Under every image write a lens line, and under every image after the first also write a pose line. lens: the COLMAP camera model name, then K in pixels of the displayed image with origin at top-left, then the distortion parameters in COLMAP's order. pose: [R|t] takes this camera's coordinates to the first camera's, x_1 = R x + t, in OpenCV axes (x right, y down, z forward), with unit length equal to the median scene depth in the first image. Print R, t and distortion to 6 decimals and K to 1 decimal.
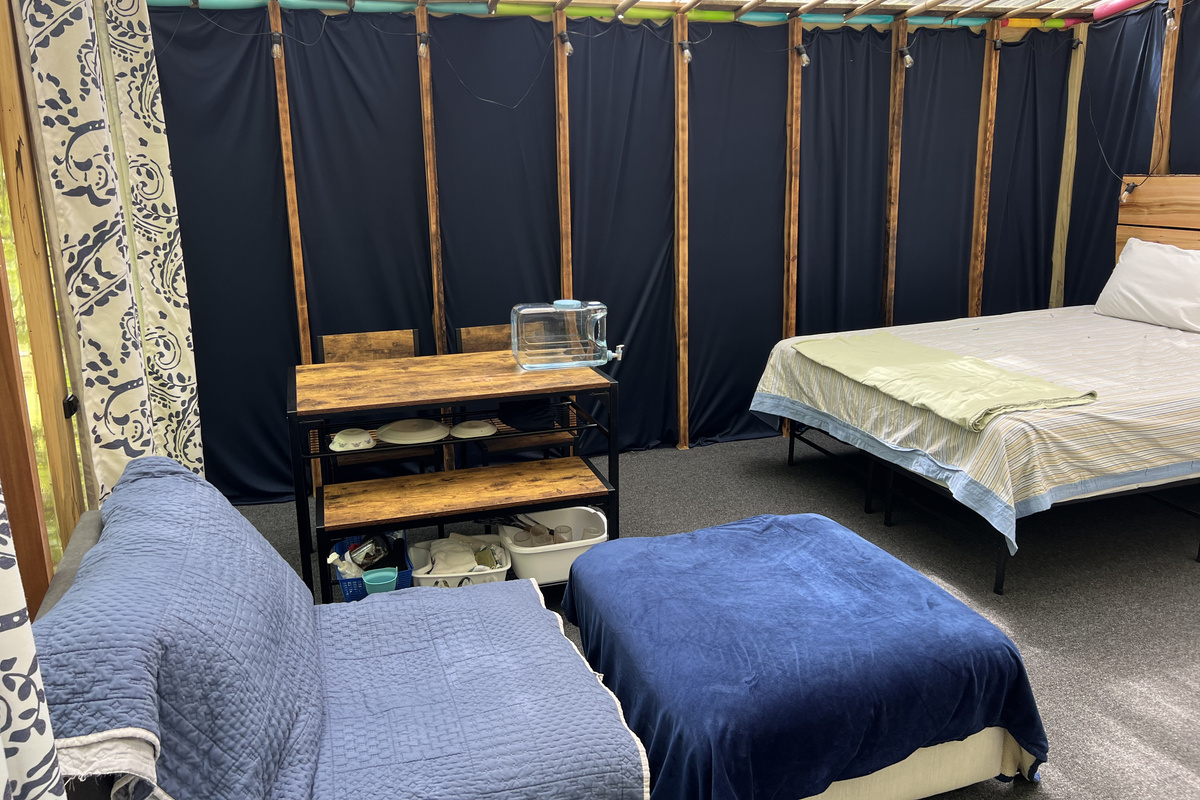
lens RADIAL K [[886.1, 0, 596.7], [0, 886.1, 367.8], [0, 0, 1]] dist [0.077507, -0.097933]
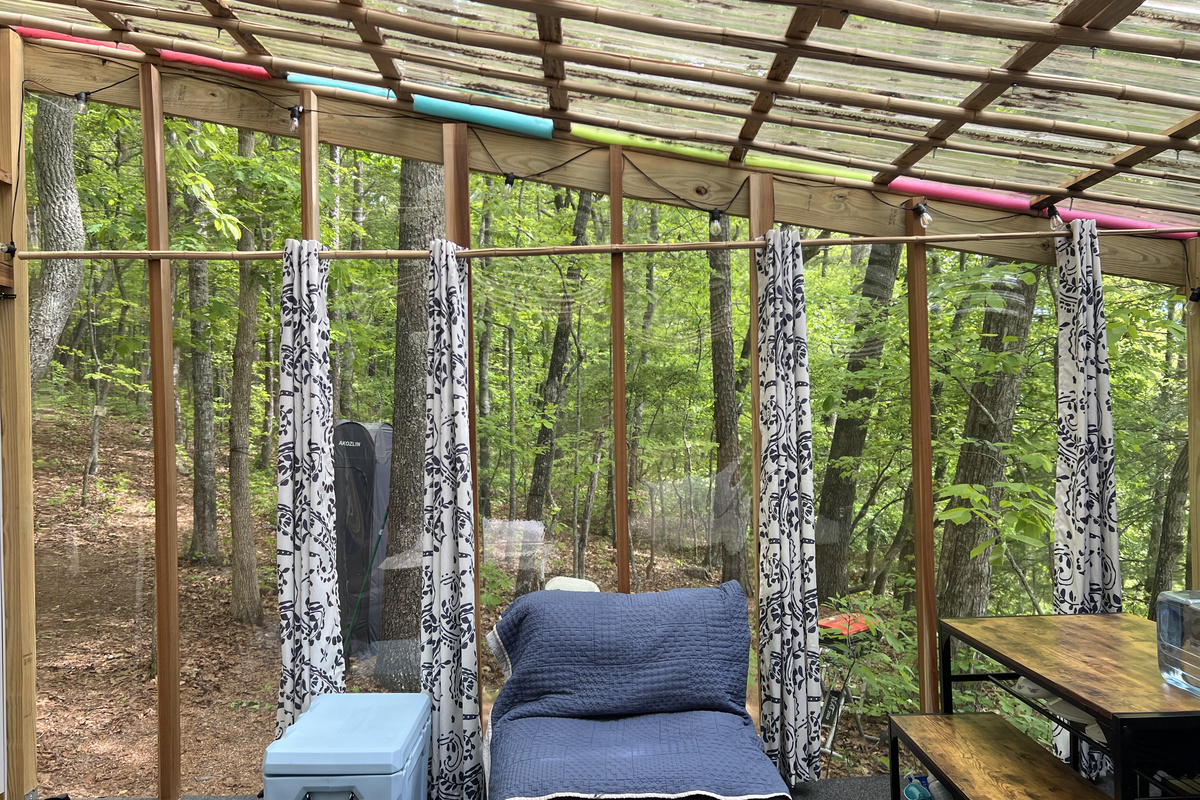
lens RADIAL K [[912.2, 0, 599.7], [0, 912.2, 433.4], [0, 0, 1]] dist [0.027345, -0.009513]
pose [[-0.308809, 0.024130, -0.950818, 0.806108], [-0.187523, 0.978511, 0.085737, -0.181378], [0.932455, 0.204776, -0.297648, 0.841008]]
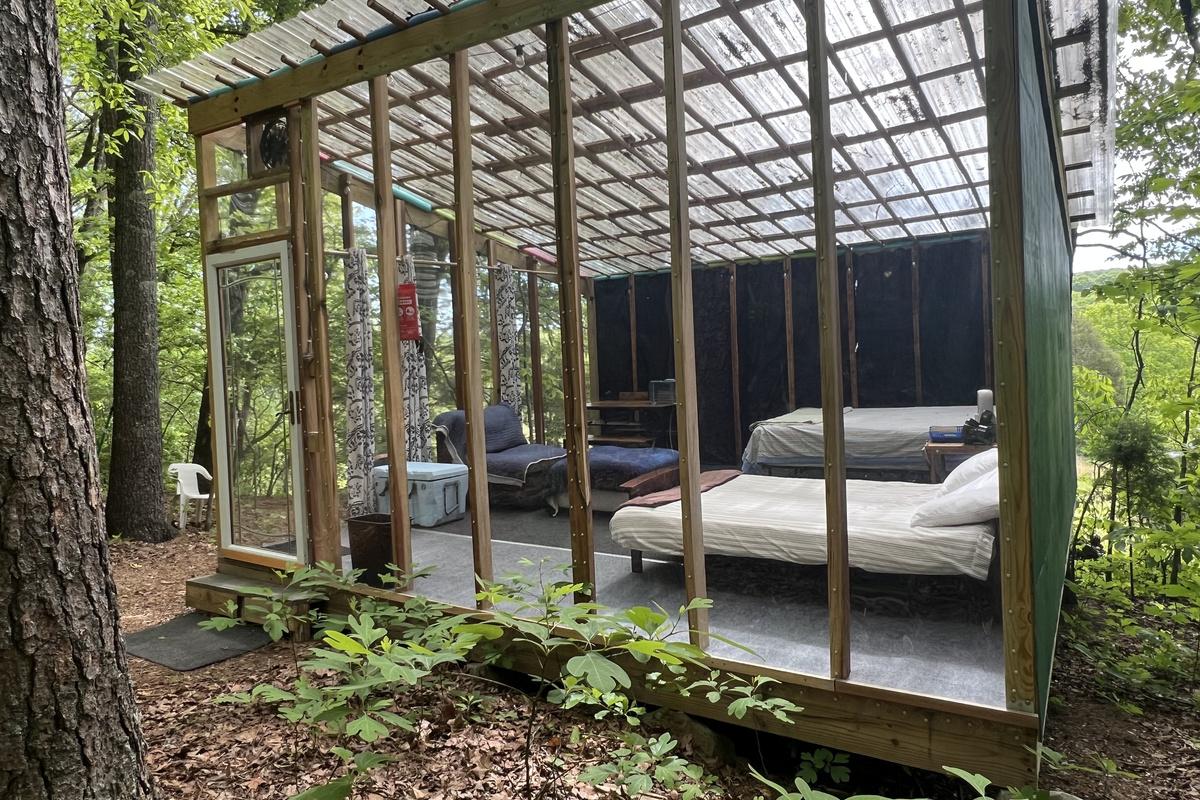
lens RADIAL K [[763.2, 0, 600.0], [0, 763.2, 400.0], [0, 0, 1]] dist [-0.005481, -0.000554]
pose [[0.631202, 0.037920, -0.774691, 1.759591], [-0.141020, 0.987767, -0.066550, 0.183294], [0.762691, 0.151253, 0.628828, -0.621678]]
